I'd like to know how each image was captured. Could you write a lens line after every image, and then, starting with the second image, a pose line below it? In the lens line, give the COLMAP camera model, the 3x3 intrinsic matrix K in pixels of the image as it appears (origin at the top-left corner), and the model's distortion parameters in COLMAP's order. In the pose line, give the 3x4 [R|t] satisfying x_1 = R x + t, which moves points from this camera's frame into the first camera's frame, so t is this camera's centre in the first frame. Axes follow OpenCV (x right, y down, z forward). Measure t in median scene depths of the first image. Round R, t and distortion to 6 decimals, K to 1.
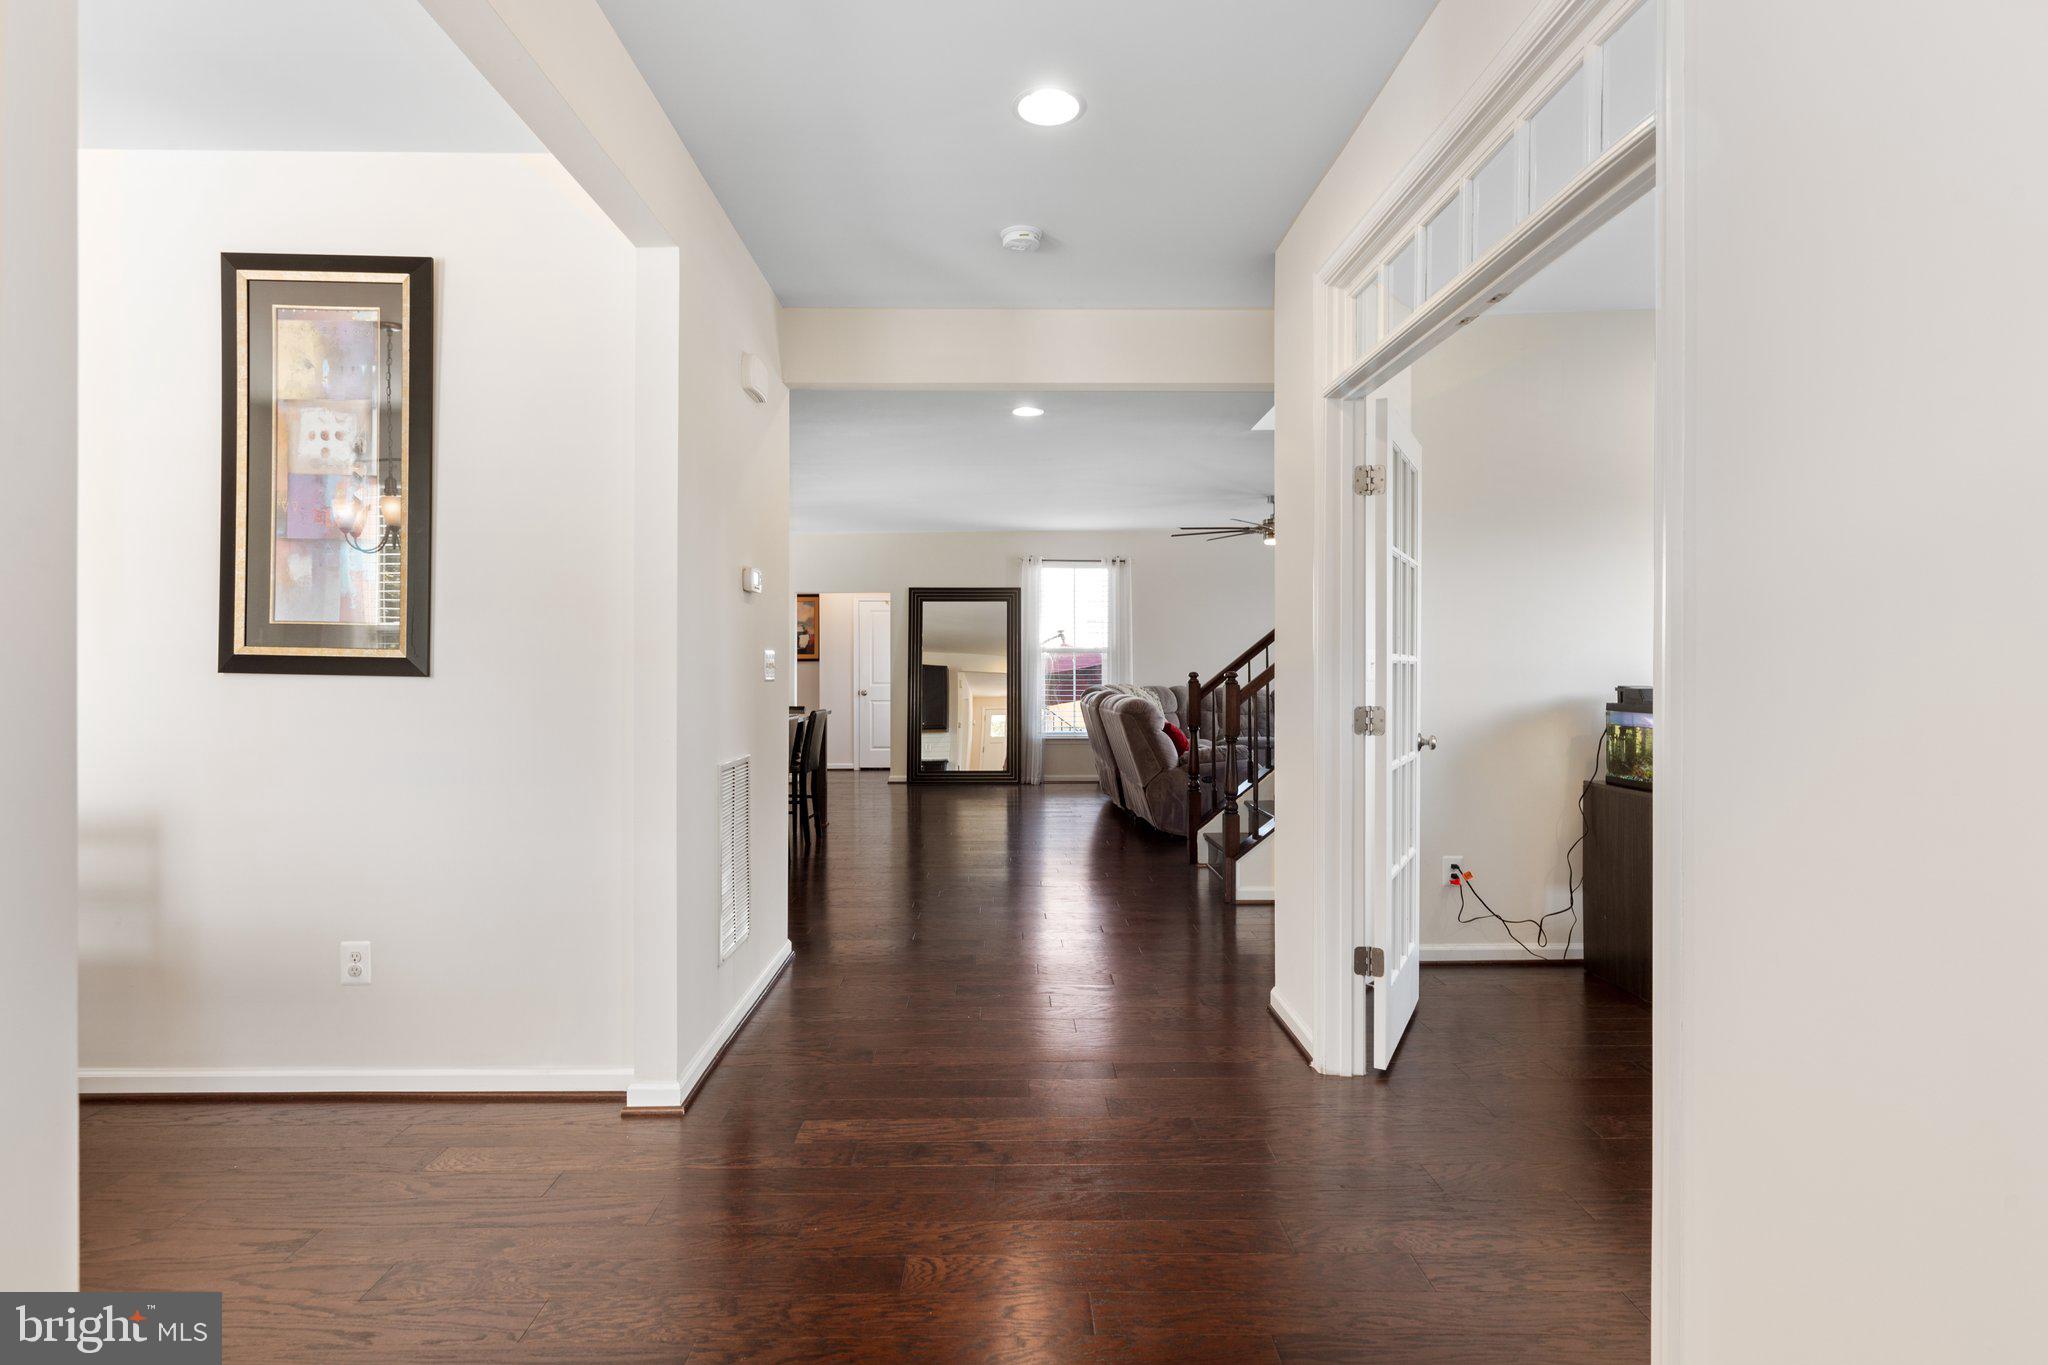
lens RADIAL K [[987.0, 0, 1014.7], [0, 987.0, 682.8], [0, 0, 1]] dist [0.002291, 0.000622]
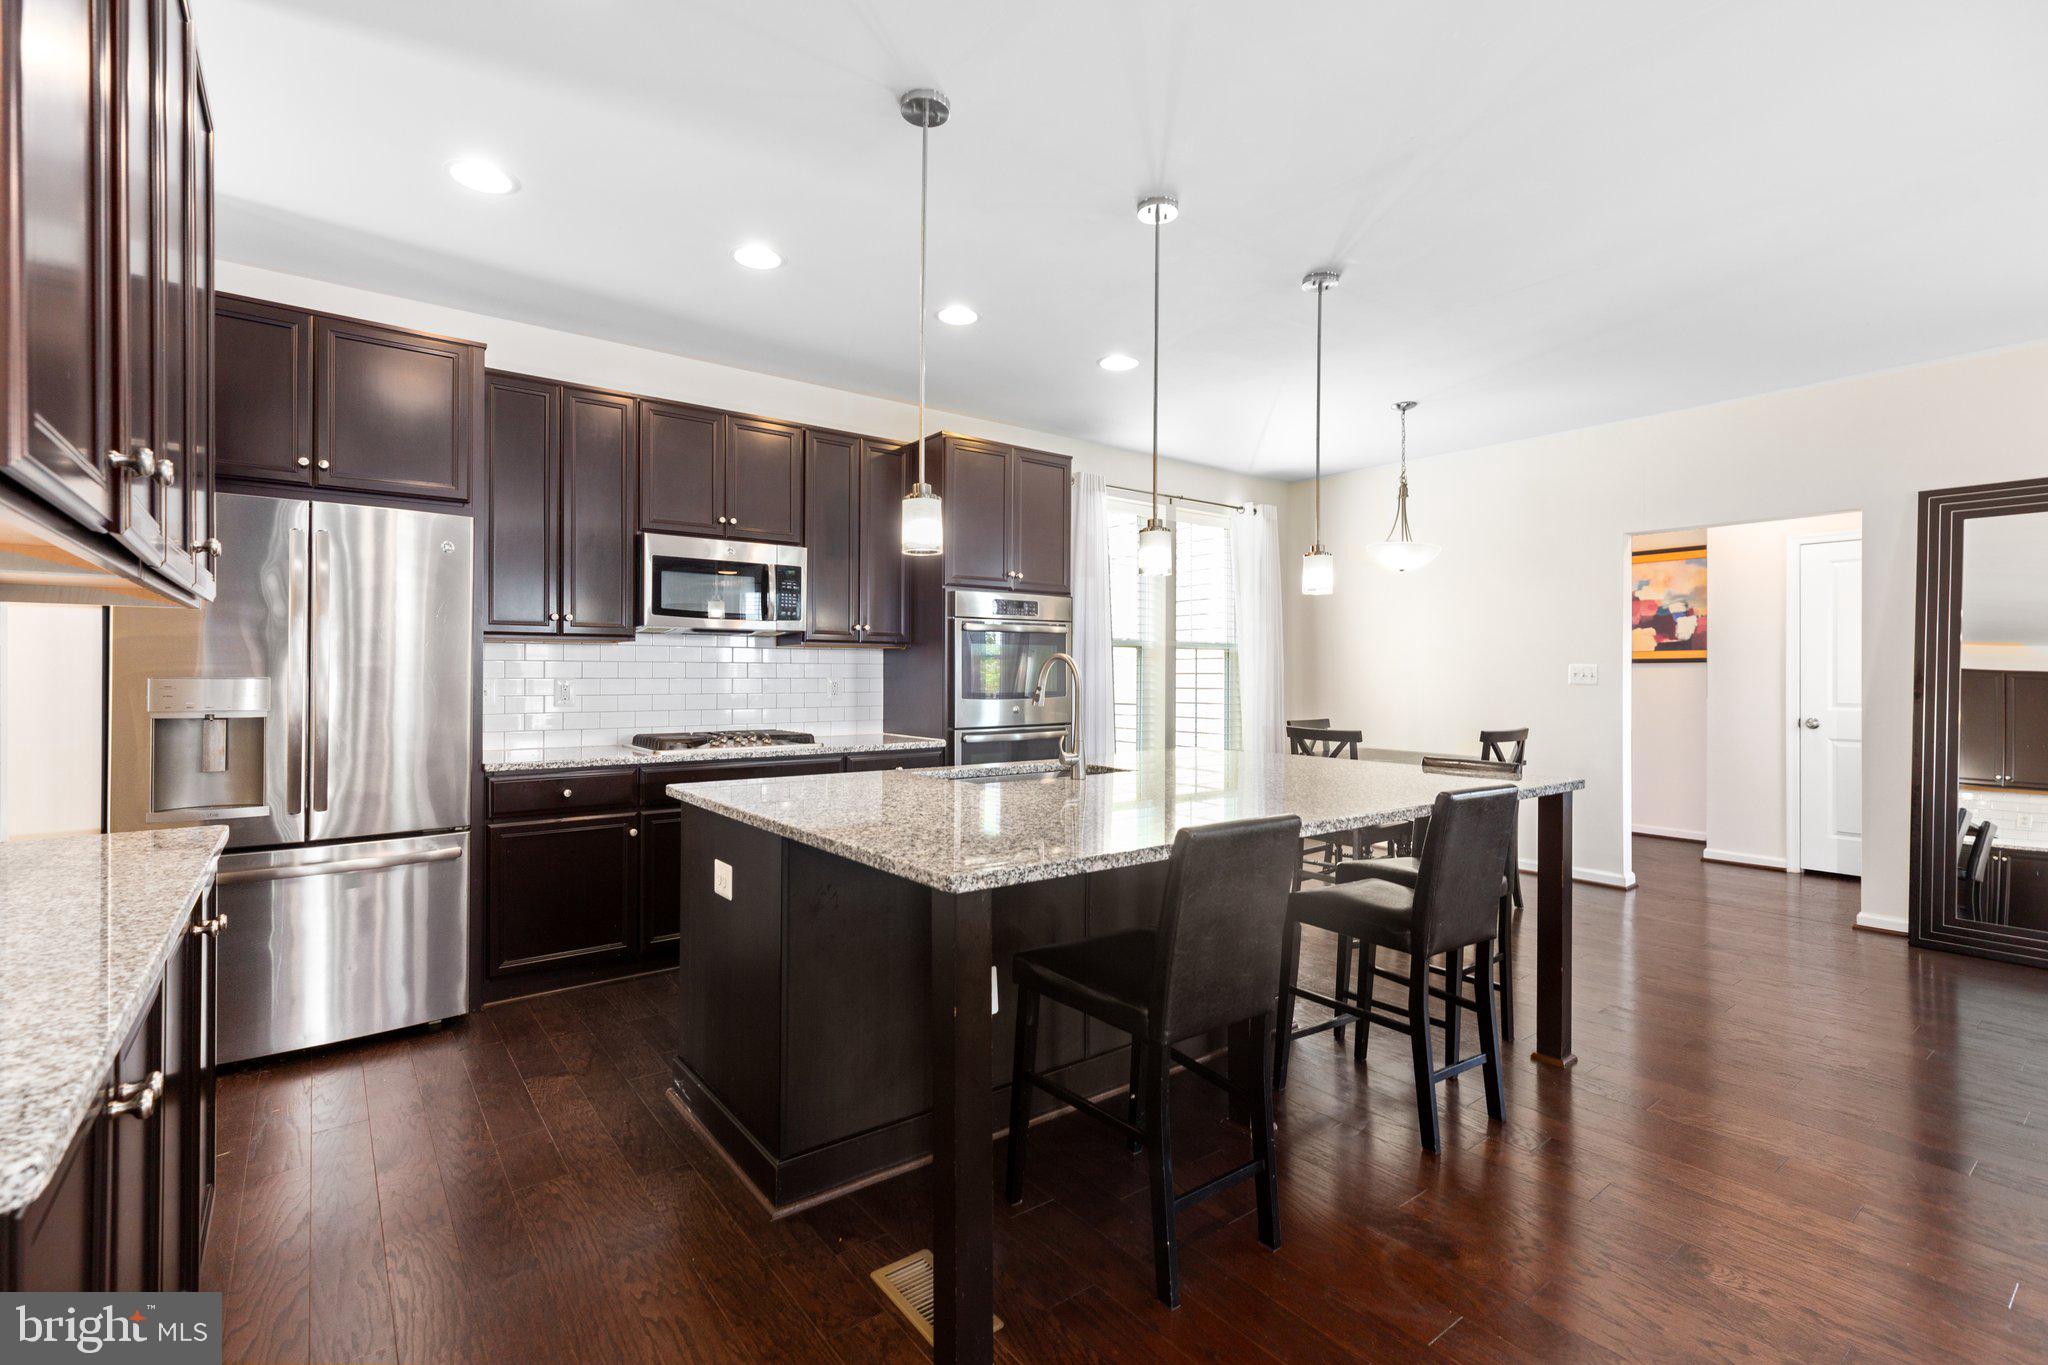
lens RADIAL K [[924.1, 0, 1023.4], [0, 924.1, 678.5], [0, 0, 1]] dist [-0.000716, 0.002565]
pose [[0.594174, 0.007491, -0.804301, -0.011761], [-0.011818, 0.999930, 0.000583, -0.010067], [0.804249, 0.009159, 0.594221, 0.428862]]
